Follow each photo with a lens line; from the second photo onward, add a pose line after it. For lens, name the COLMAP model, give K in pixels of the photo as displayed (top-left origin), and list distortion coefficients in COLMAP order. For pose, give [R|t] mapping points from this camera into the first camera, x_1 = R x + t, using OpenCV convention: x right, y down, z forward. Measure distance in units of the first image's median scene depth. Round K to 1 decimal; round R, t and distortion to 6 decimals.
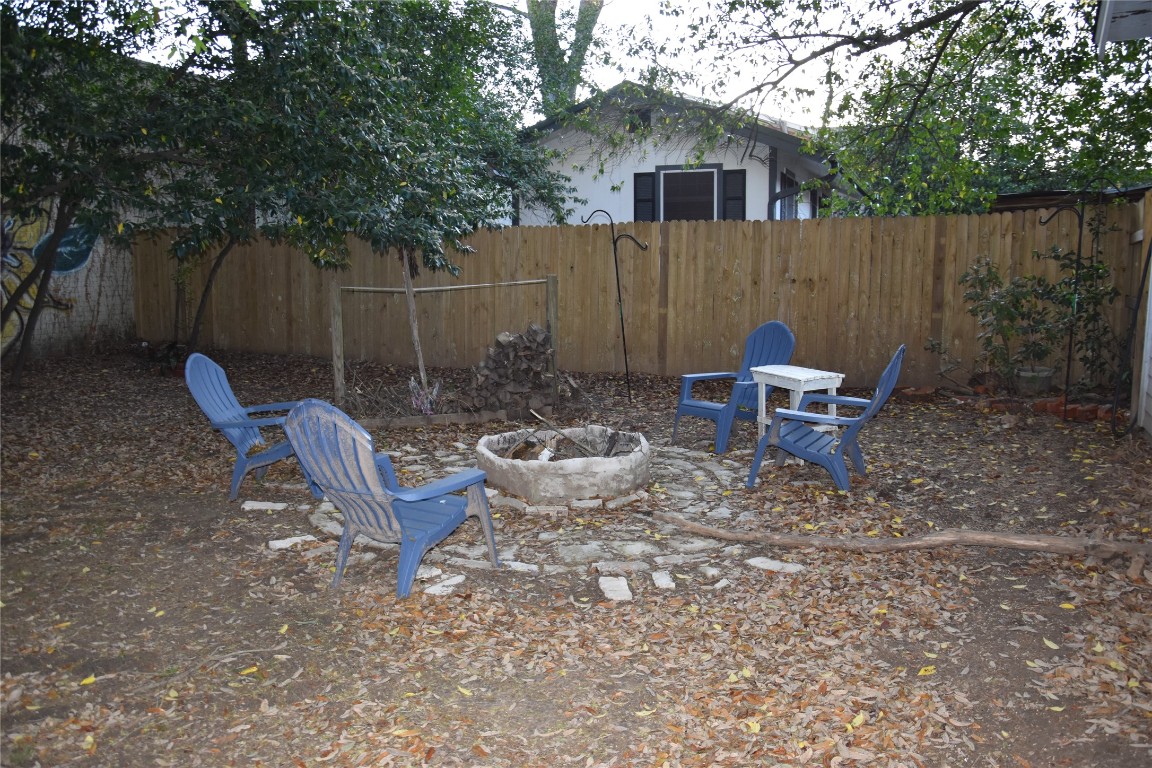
lens RADIAL K [[928.0, 0, 576.0], [0, 928.0, 384.0], [0, 0, 1]] dist [-0.144612, 0.139602]
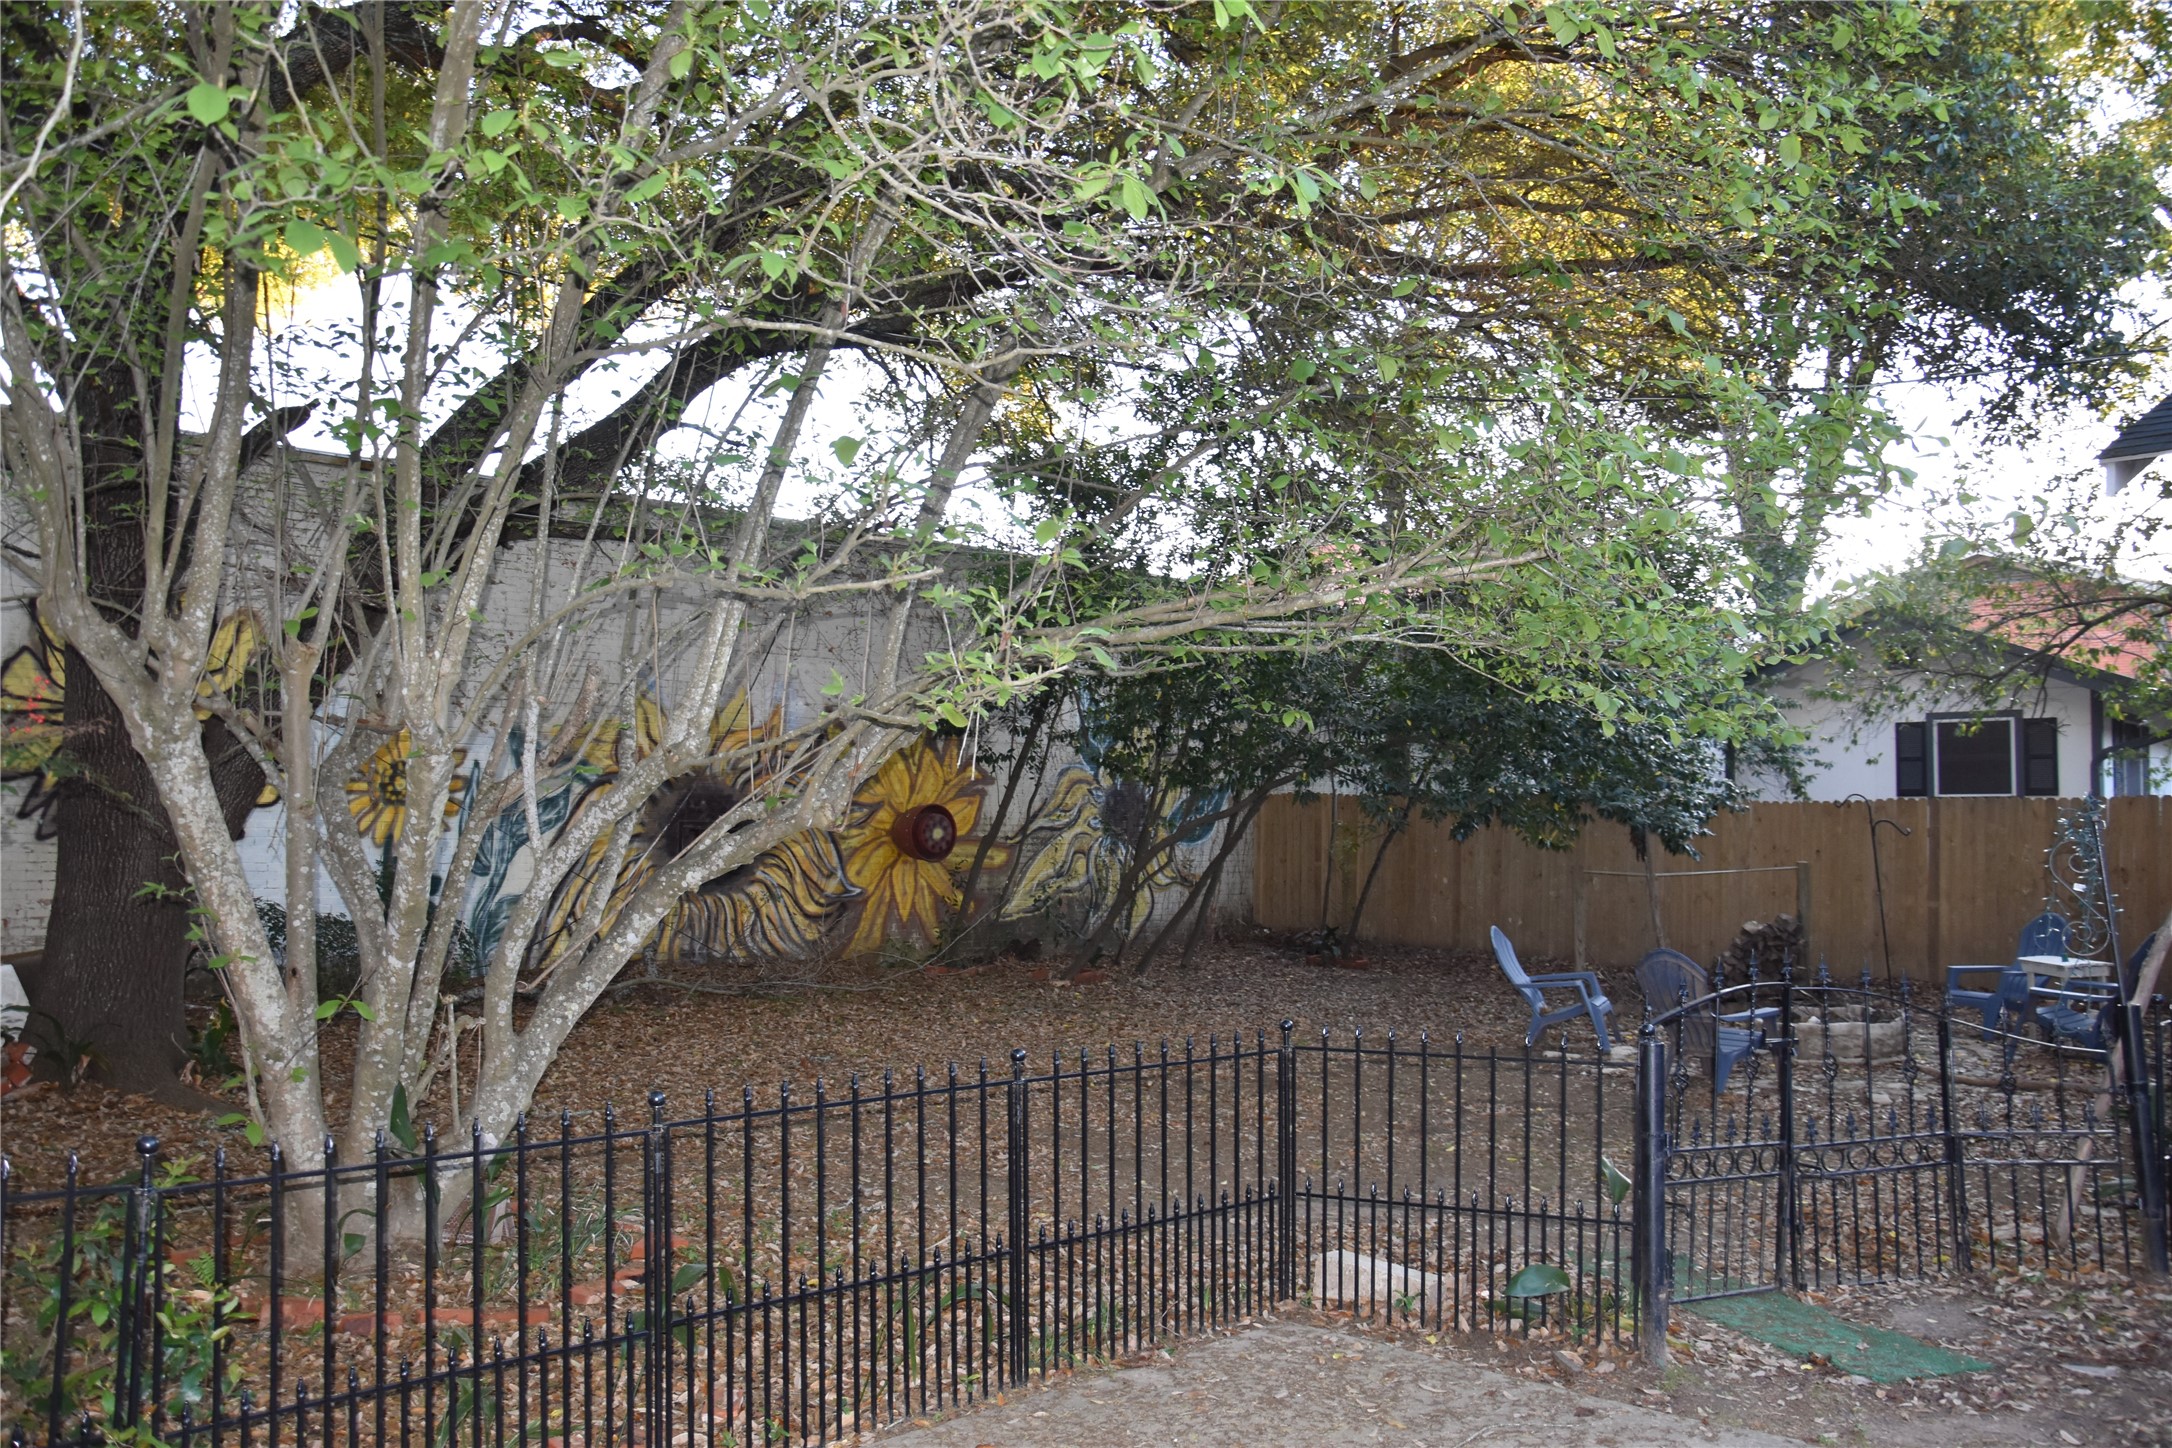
lens RADIAL K [[1749.7, 0, 1086.0], [0, 1749.7, 724.0], [0, 0, 1]] dist [-0.144612, 0.139602]
pose [[0.926790, -0.009931, -0.375449, -0.029776], [-0.060667, 0.982565, -0.175745, 0.062084], [0.370648, 0.185657, 0.910028, -0.567047]]
